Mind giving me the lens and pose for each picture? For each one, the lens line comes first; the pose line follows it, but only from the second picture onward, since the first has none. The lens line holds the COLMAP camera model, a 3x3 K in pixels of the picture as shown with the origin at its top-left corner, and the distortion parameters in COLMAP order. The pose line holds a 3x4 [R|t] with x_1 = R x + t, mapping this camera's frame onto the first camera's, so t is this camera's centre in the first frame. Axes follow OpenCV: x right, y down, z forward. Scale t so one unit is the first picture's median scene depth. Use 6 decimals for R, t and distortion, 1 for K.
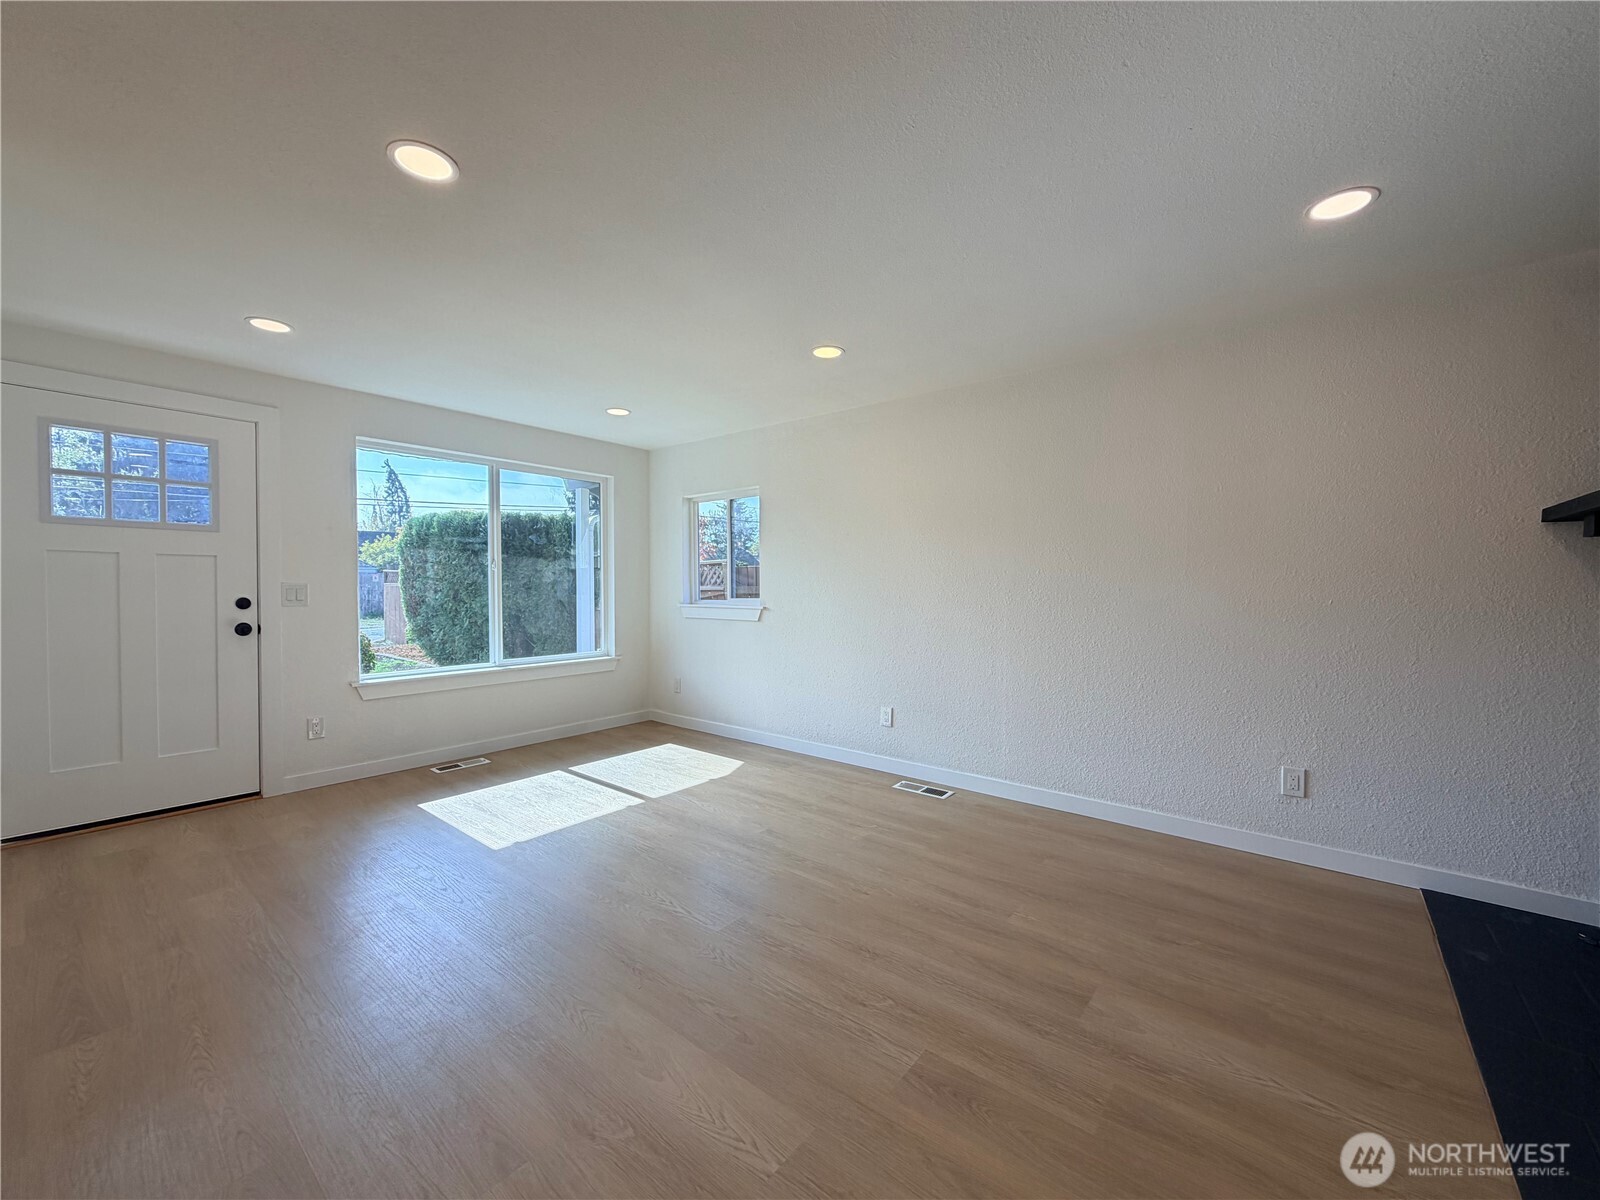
lens RADIAL K [[636.1, 0, 800.0], [0, 636.1, 600.0], [0, 0, 1]] dist [-0.001045, -0.000339]
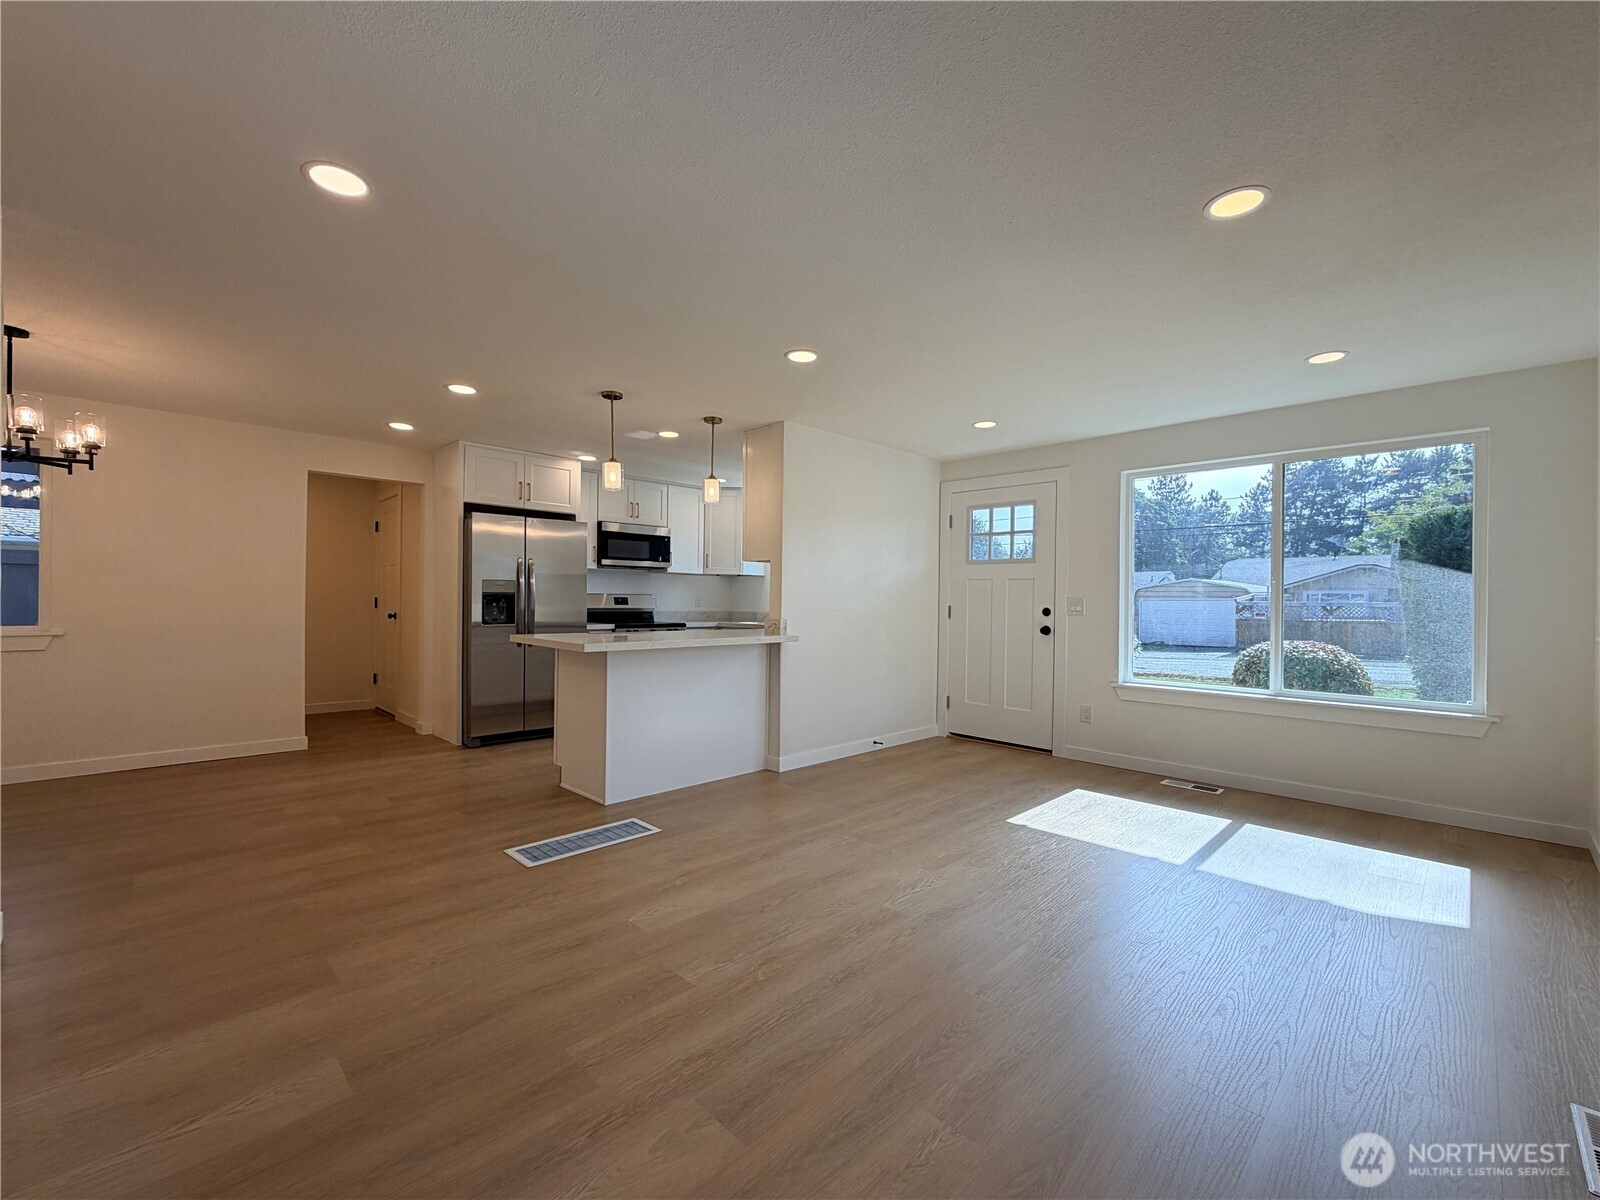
lens RADIAL K [[672.6, 0, 800.0], [0, 672.6, 600.0], [0, 0, 1]] dist [-0.000560, -0.000246]
pose [[-0.102503, -0.008617, -0.994695, 0.735164], [-0.035688, 0.999351, -0.004979, 0.006106], [0.994092, 0.034988, -0.102744, 0.680942]]
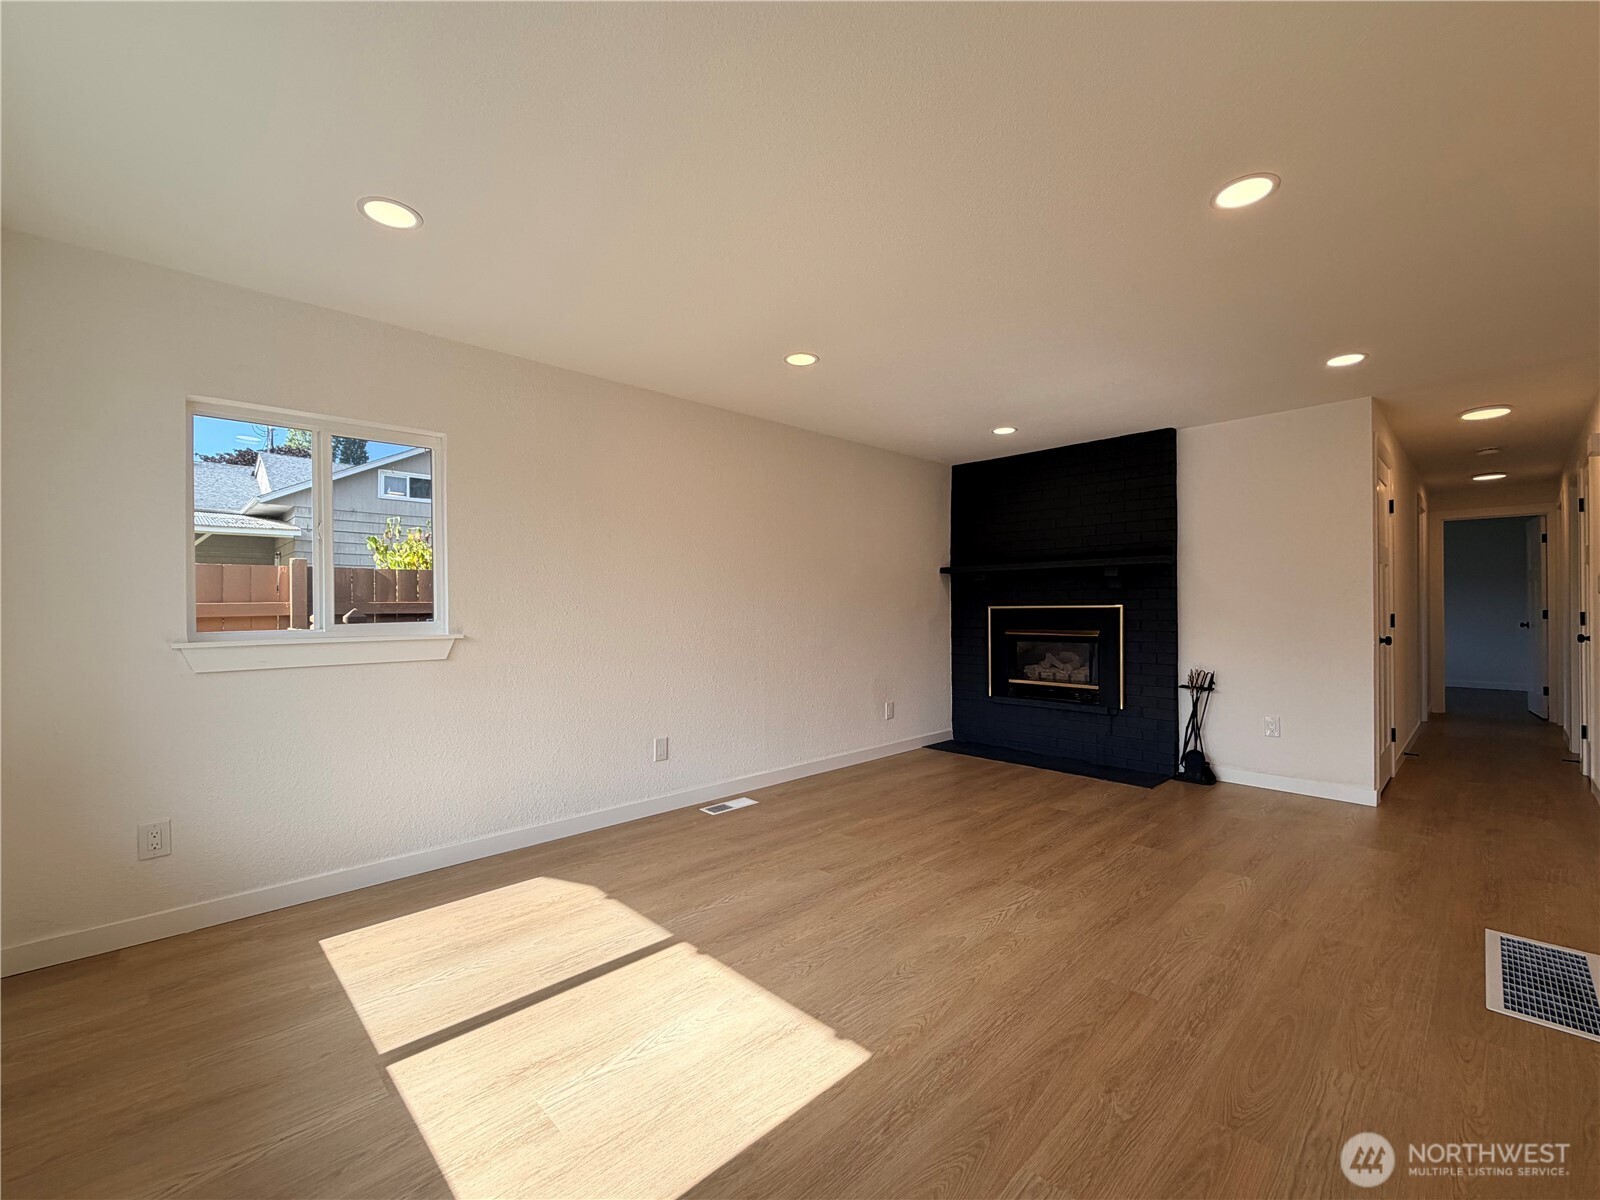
lens RADIAL K [[672.6, 0, 800.0], [0, 672.6, 600.0], [0, 0, 1]] dist [-0.000560, -0.000246]
pose [[0.115784, 0.006340, 0.993254, -1.001470], [0.028999, 0.999532, -0.009761, -0.010702], [-0.992851, 0.029934, 0.115546, 0.909983]]
